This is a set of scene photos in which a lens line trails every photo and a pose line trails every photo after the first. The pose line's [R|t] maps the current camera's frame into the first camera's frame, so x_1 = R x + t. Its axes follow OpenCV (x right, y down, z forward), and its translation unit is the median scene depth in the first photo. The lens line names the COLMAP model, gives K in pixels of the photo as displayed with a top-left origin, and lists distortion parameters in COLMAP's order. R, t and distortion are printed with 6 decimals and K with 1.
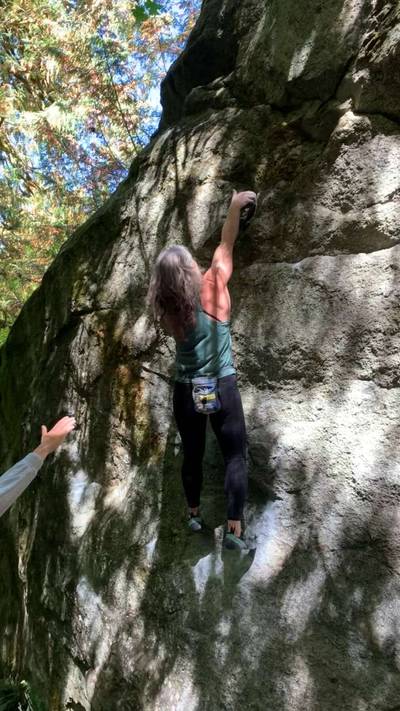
lens RADIAL K [[579.2, 0, 188.8], [0, 579.2, 347.3], [0, 0, 1]] dist [0.129478, -0.204279]
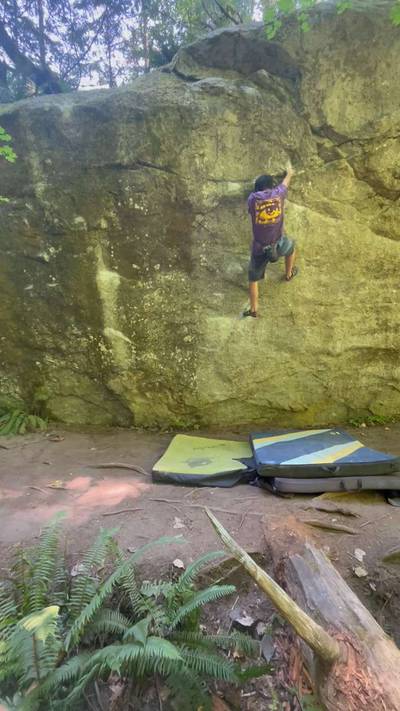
lens RADIAL K [[328.3, 0, 197.1], [0, 328.3, 350.6], [0, 0, 1]] dist [-0.010854, 0.005275]
pose [[0.556894, -0.060962, 0.828343, -1.172852], [-0.296470, 0.917018, 0.266804, 0.161841], [-0.775870, -0.394160, 0.492609, 0.402663]]
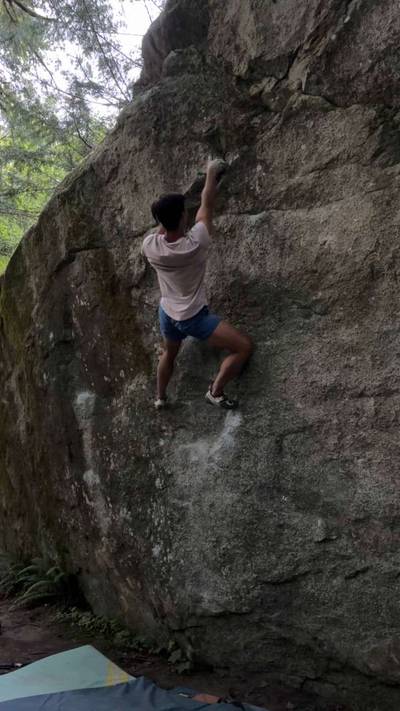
lens RADIAL K [[579.2, 0, 198.9], [0, 579.2, 345.4], [0, 0, 1]] dist [0.129478, -0.204279]
pose [[0.998935, -0.018233, 0.042394, 0.003105], [0.012279, 0.990539, 0.136681, -0.038937], [-0.044485, -0.136015, 0.989708, -0.252581]]
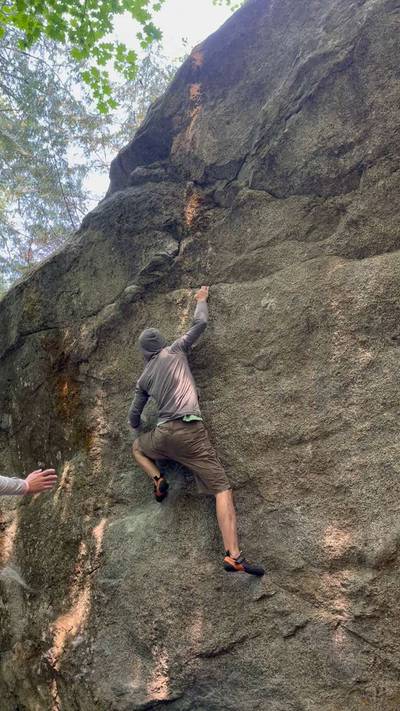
lens RADIAL K [[610.7, 0, 197.6], [0, 610.7, 349.0], [0, 0, 1]] dist [0.091238, -0.134736]
pose [[0.986828, 0.073033, 0.144348, -0.034203], [-0.047415, 0.983684, -0.173545, 0.239605], [-0.154668, 0.164415, 0.974190, -0.369482]]
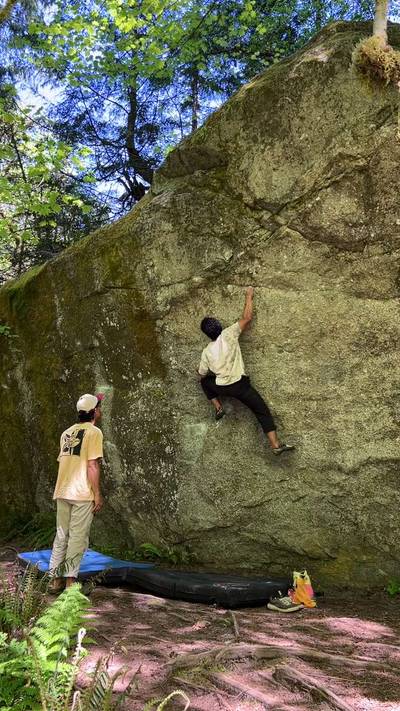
lens RADIAL K [[579.2, 0, 211.8], [0, 579.2, 342.3], [0, 0, 1]] dist [0.129478, -0.204279]
pose [[0.965944, 0.033172, 0.256618, -0.459695], [-0.075028, 0.985048, 0.155082, -0.254184], [-0.247636, -0.169054, 0.953990, -0.927531]]
